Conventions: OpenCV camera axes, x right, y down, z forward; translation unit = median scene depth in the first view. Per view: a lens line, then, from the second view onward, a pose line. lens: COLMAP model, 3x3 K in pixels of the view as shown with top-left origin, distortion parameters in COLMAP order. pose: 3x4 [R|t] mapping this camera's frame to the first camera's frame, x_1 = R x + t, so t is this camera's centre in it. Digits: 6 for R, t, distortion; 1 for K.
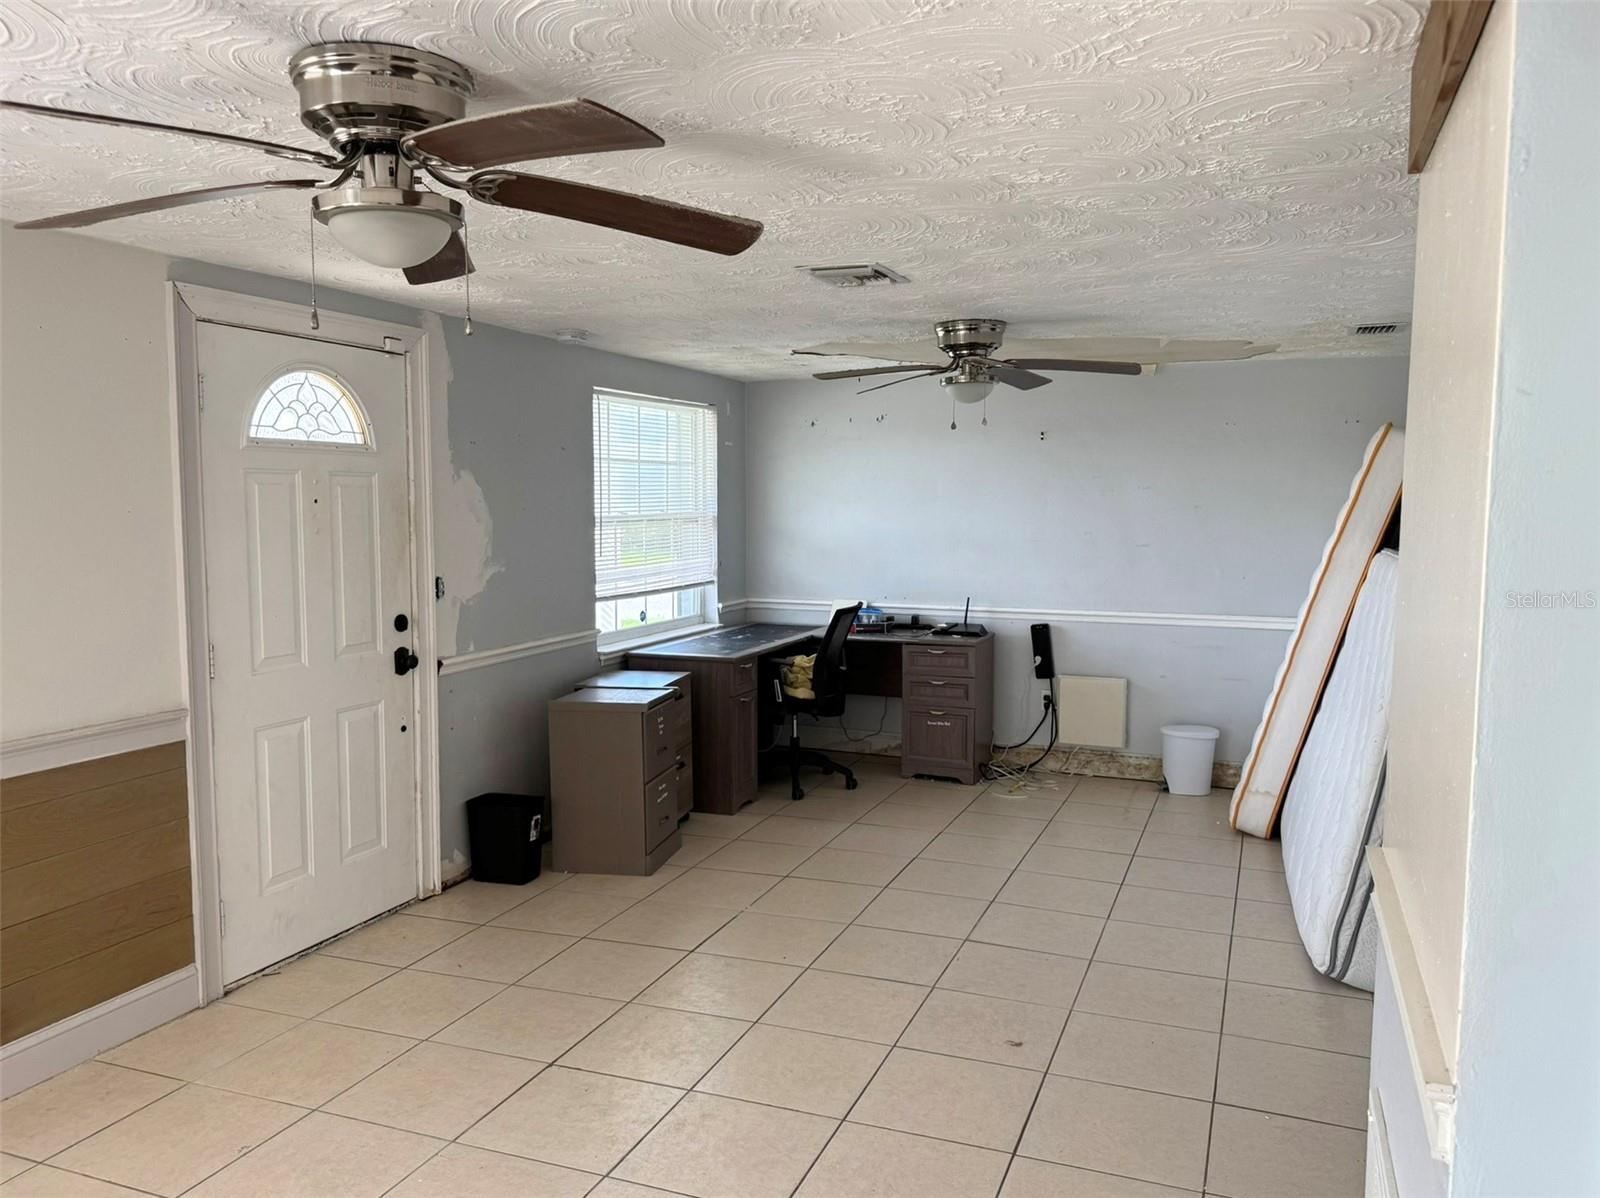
lens RADIAL K [[1142.6, 0, 800.0], [0, 1142.6, 599.0], [0, 0, 1]] dist [0.122716, -0.164358]
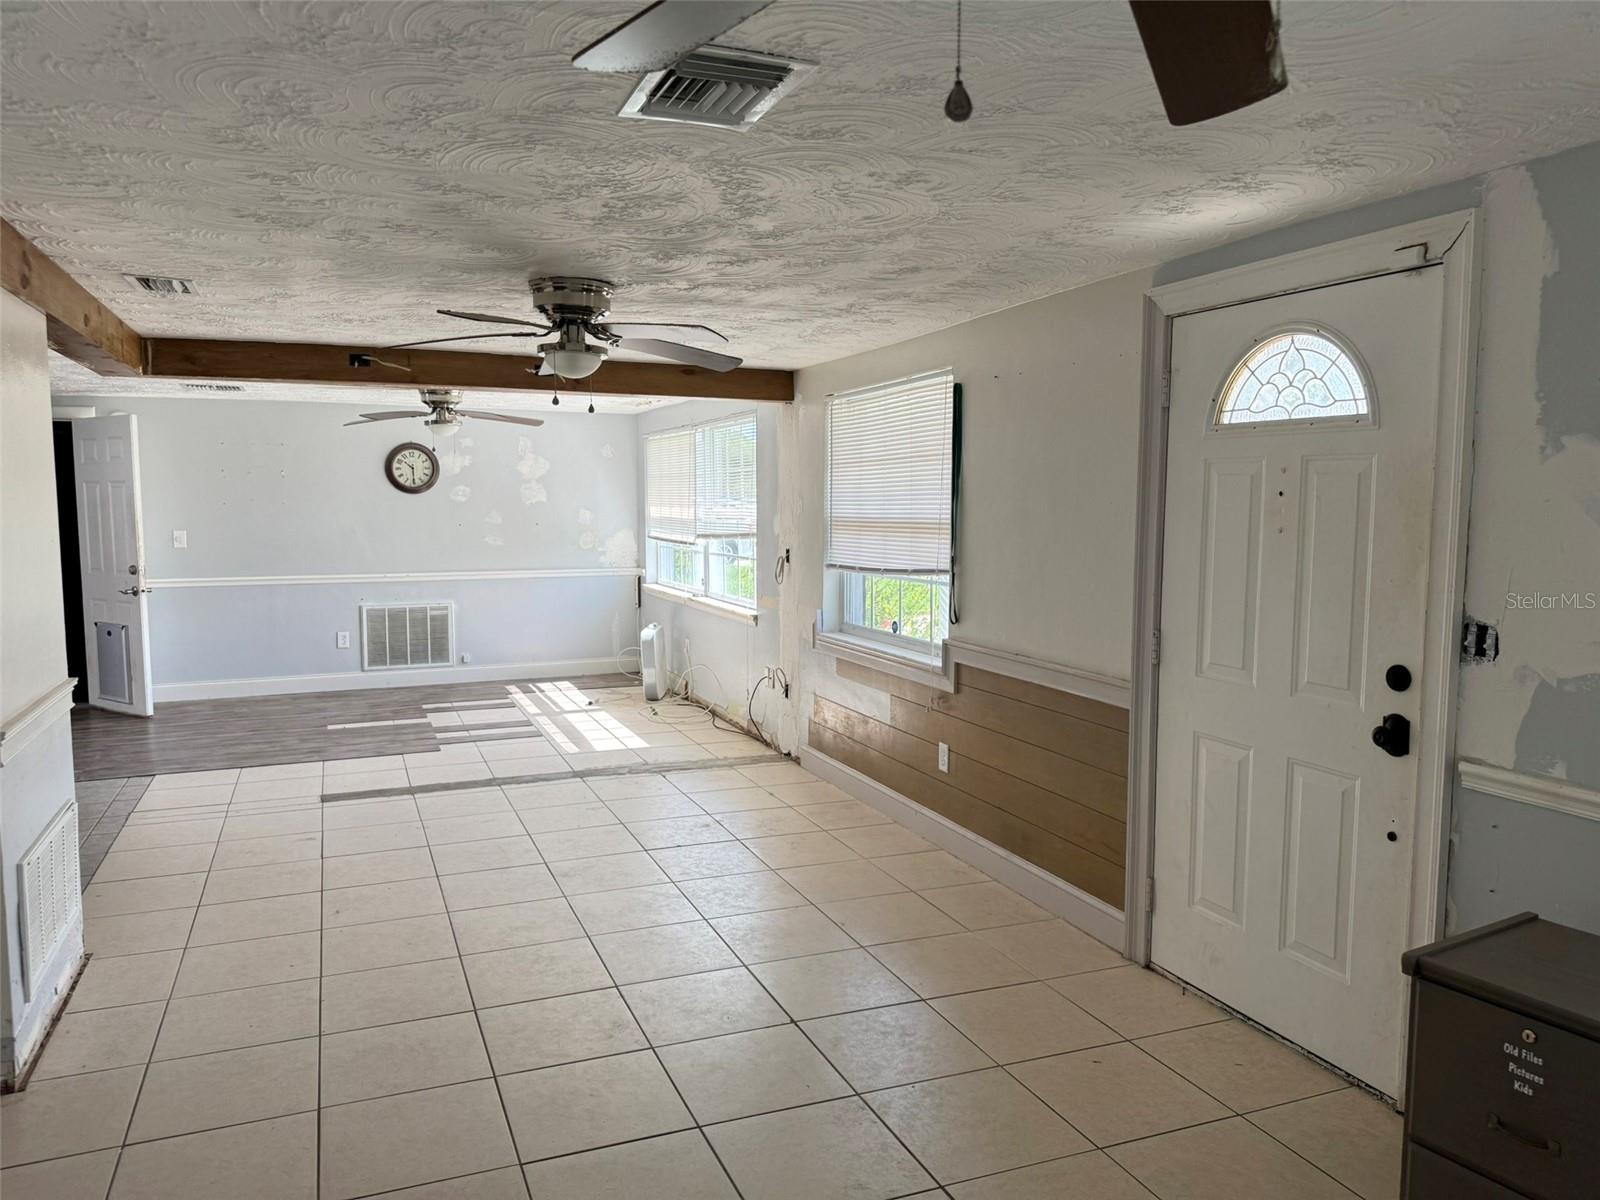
lens RADIAL K [[1142.6, 0, 800.0], [0, 1142.6, 600.0], [0, 0, 1]] dist [0.122716, -0.164358]
pose [[-0.713473, 0.061876, -0.697945, 0.391769], [-0.065926, 0.985746, 0.154783, -0.112310], [0.697574, 0.156446, -0.699224, 1.322720]]
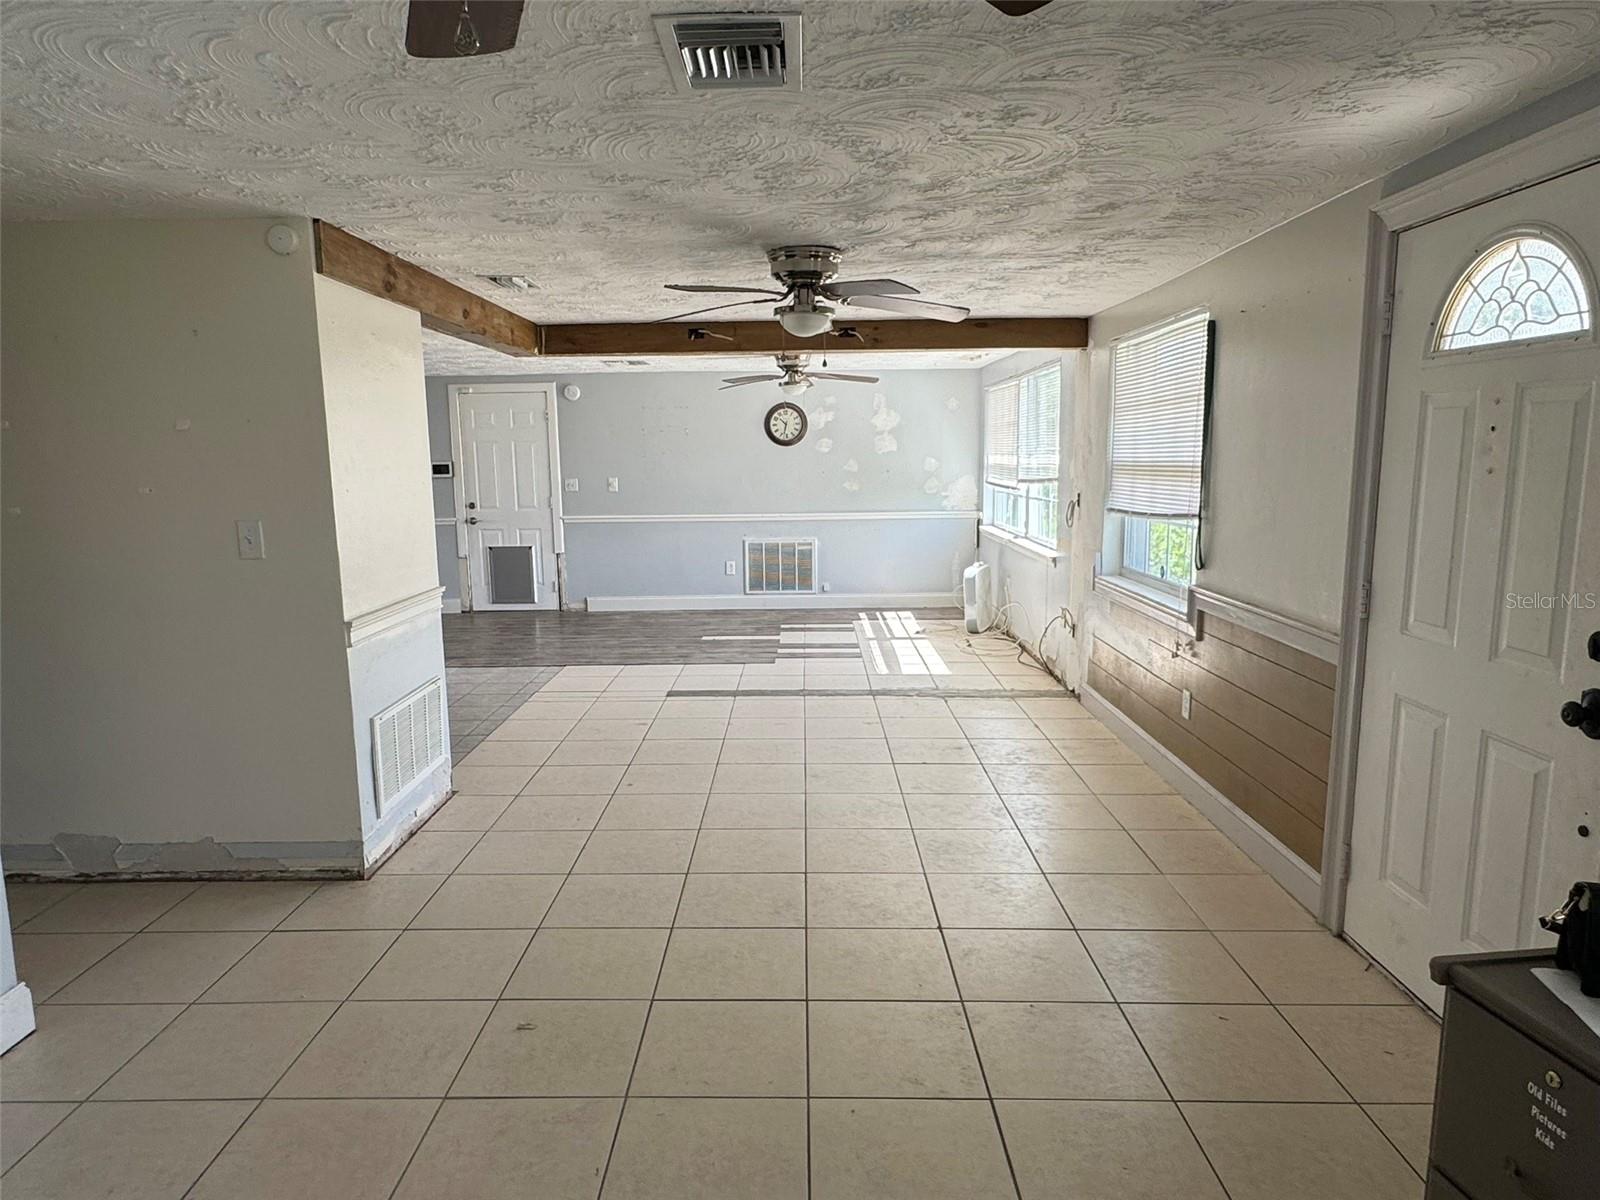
lens RADIAL K [[1032.8, 0, 796.8], [0, 1032.8, 609.6], [0, 0, 1]] dist [0.007792, 0.006724]
pose [[-0.930546, 0.065411, -0.360286, 0.210018], [-0.023368, 0.971302, 0.236699, -0.114634], [0.365429, 0.228678, -0.902313, 1.415949]]
